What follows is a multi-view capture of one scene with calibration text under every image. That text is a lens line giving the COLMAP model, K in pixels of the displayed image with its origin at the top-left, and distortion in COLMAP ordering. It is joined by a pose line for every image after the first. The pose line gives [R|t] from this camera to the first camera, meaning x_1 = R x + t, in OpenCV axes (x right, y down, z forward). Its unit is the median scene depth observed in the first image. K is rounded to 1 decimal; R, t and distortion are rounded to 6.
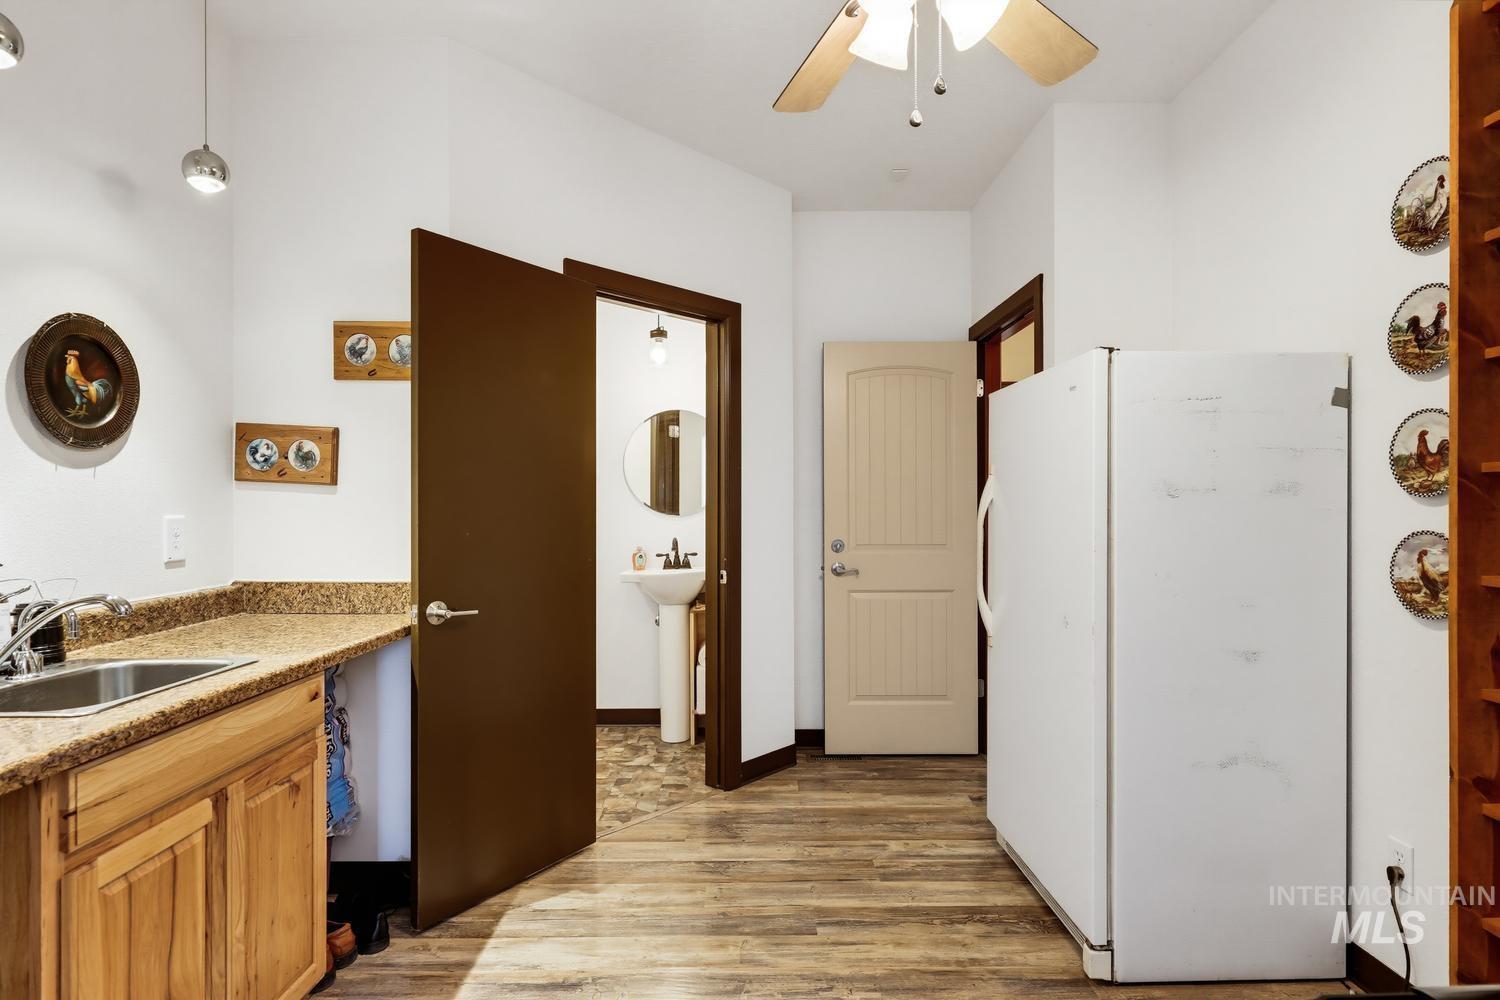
lens RADIAL K [[769.6, 0, 750.5], [0, 769.6, 502.2], [0, 0, 1]] dist [-0.001196, -0.000412]
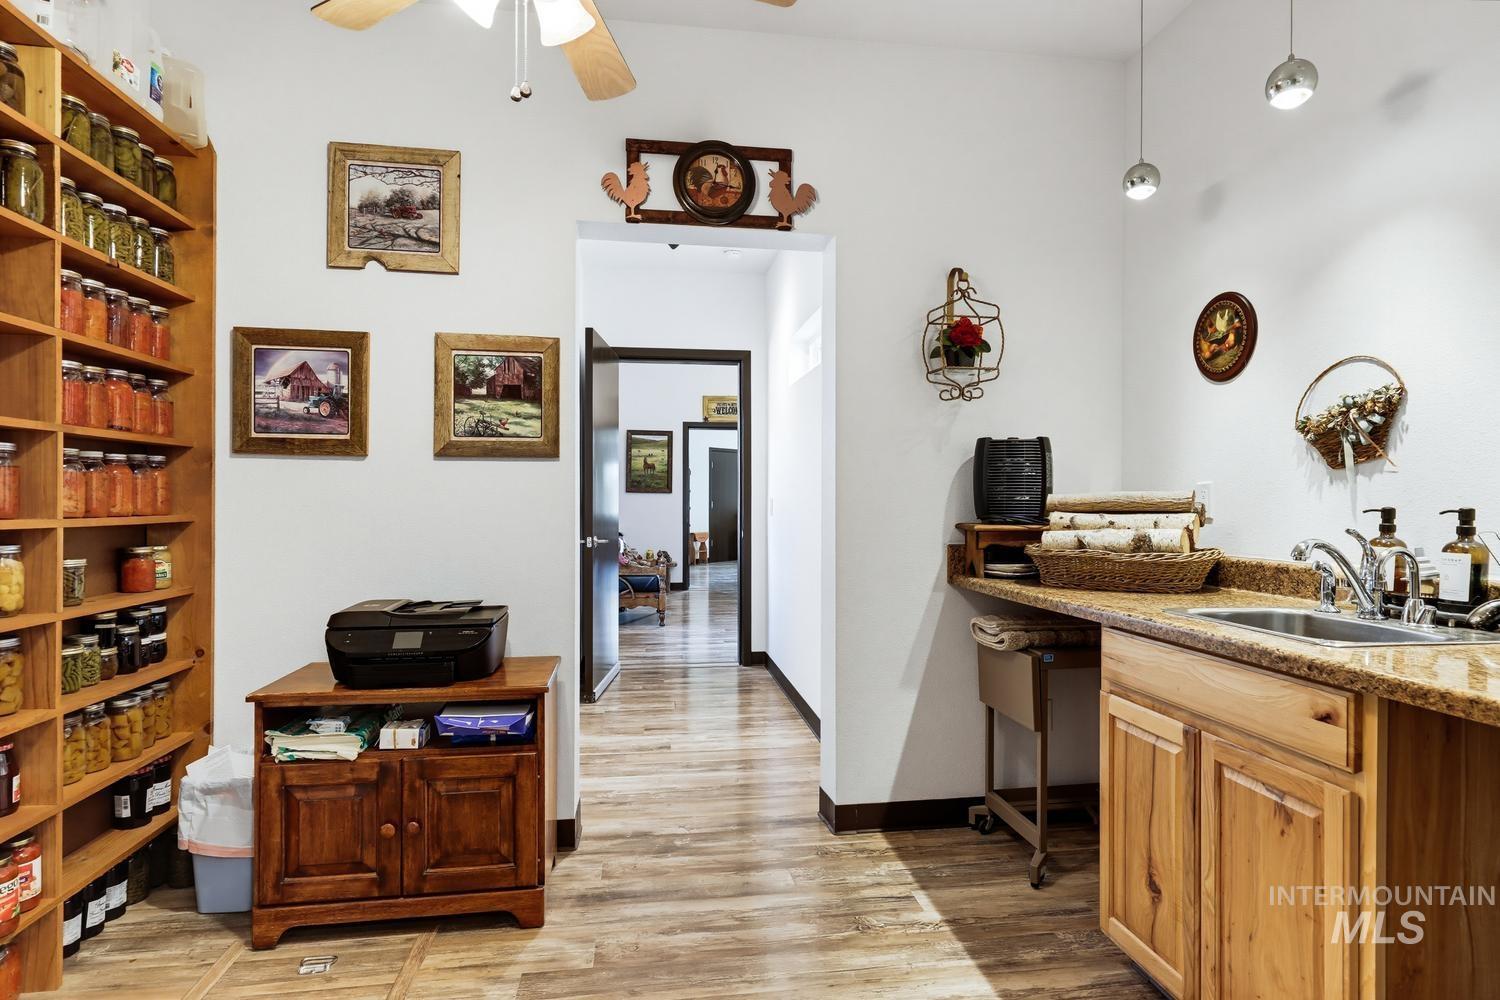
lens RADIAL K [[822.6, 0, 752.2], [0, 822.6, 498.4], [0, 0, 1]] dist [-0.004674, 0.002888]
pose [[-0.989207, 0.002463, -0.146503, 0.051708], [0.002617, 0.999996, -0.000861, 0.057745], [0.146500, -0.001235, -0.989210, 1.735932]]
